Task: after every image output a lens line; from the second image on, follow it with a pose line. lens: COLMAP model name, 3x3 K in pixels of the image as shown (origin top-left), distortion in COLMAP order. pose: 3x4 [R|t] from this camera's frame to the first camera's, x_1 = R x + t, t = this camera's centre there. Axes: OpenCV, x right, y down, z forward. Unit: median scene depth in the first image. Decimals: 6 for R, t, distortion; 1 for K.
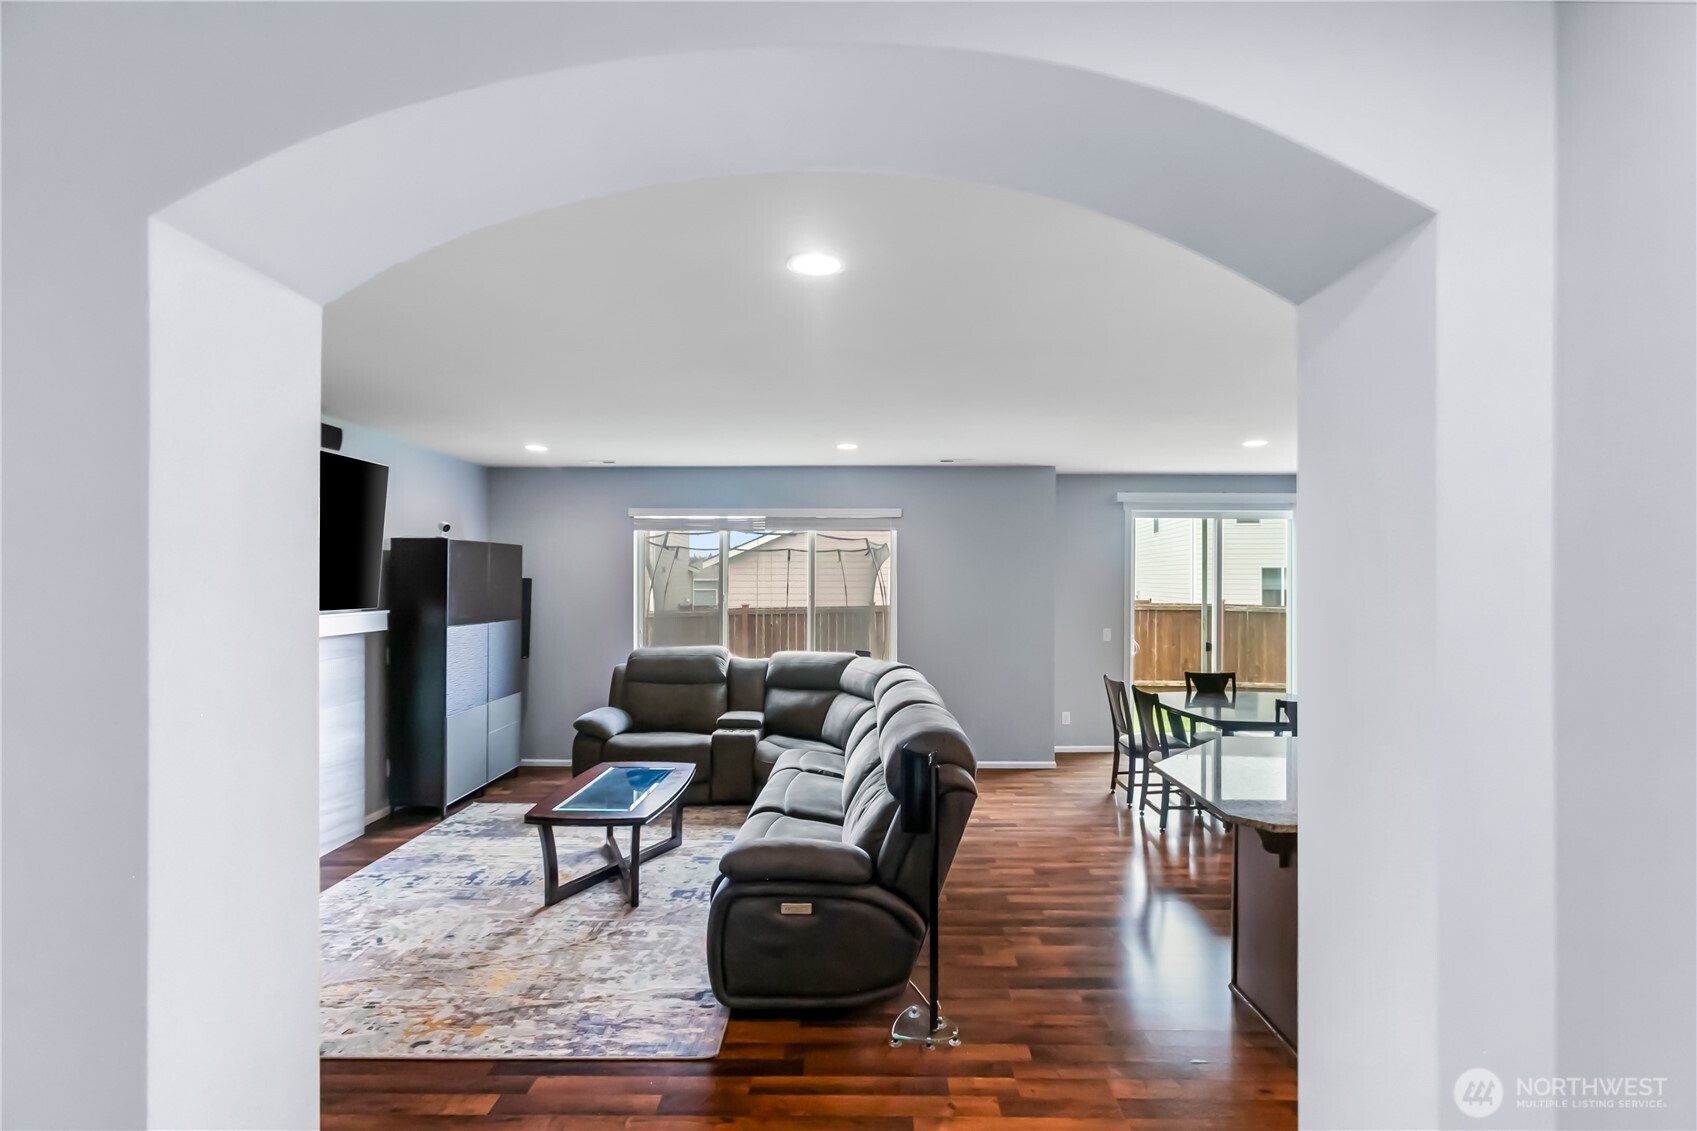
lens RADIAL K [[774.5, 0, 848.0], [0, 774.5, 575.8], [0, 0, 1]] dist [-0.010857, 0.000111]
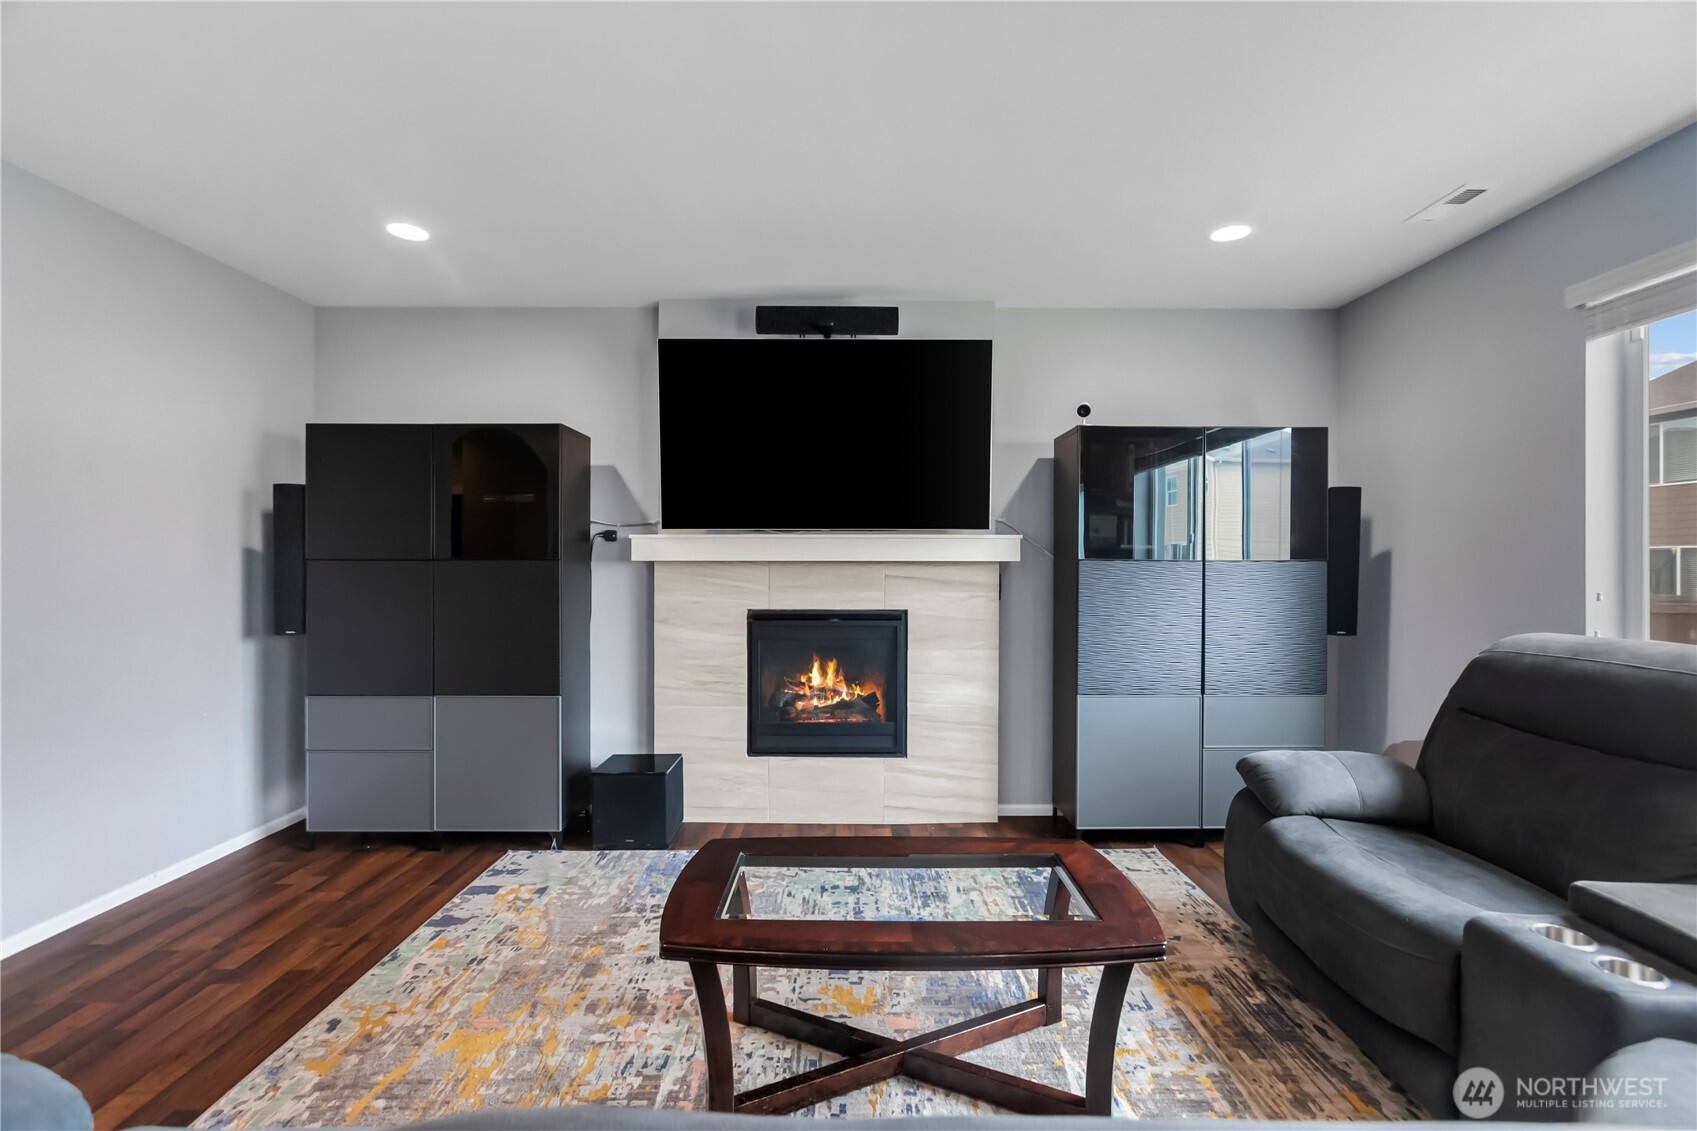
lens RADIAL K [[738.9, 0, 845.0], [0, 738.9, 571.9], [0, 0, 1]] dist [-0.002756, -0.000076]
pose [[0.028254, 0.004415, -0.999591, 0.133864], [-0.002077, 0.999988, 0.004358, 0.091521], [0.999599, 0.001953, 0.028262, 0.962182]]
